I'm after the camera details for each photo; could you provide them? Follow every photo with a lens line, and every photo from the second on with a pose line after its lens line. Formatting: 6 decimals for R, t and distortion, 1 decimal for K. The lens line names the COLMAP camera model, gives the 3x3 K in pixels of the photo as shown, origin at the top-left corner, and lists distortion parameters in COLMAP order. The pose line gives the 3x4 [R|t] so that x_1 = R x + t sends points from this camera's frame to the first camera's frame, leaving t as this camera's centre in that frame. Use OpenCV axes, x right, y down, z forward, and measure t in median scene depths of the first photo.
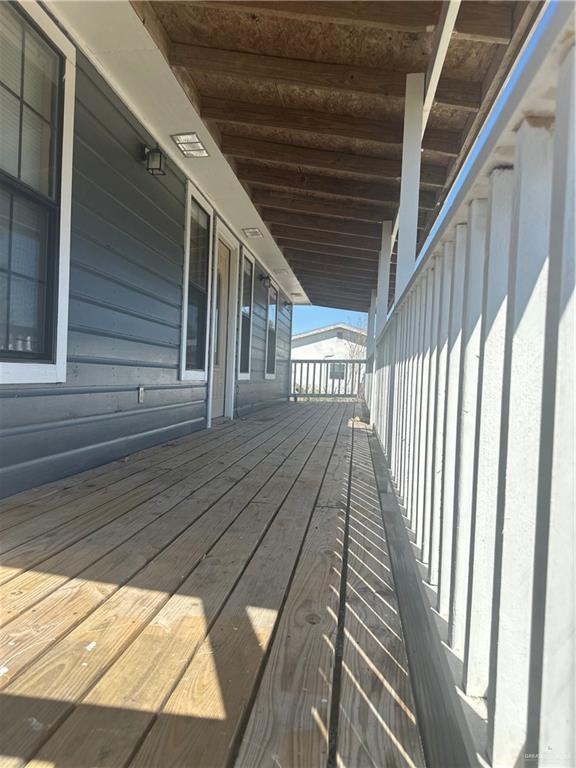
lens RADIAL K [[547.0, 0, 284.1], [0, 547.0, 383.2], [0, 0, 1]] dist [0.078948, -0.092794]
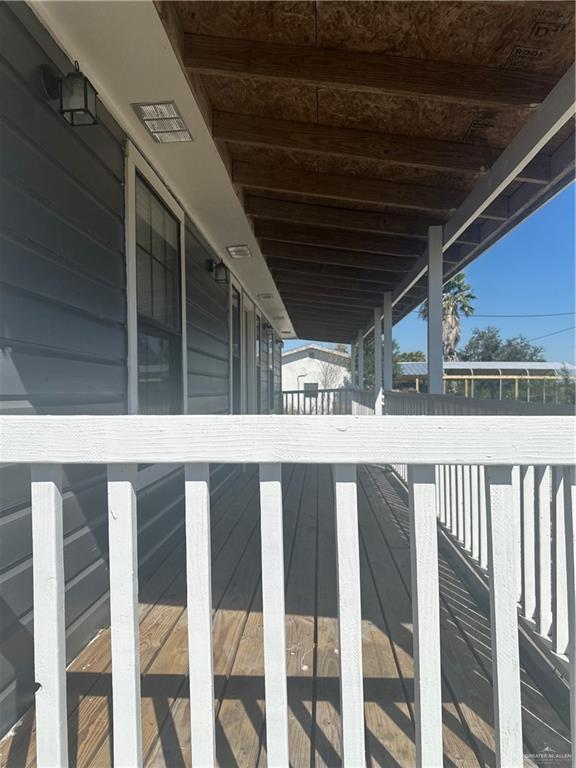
lens RADIAL K [[547.0, 0, 291.8], [0, 547.0, 386.4], [0, 0, 1]] dist [0.078948, -0.092794]
pose [[0.995909, -0.051723, 0.074092, -0.139600], [0.053424, 0.998347, -0.021173, -0.085161], [-0.072875, 0.025044, 0.997027, -0.193291]]
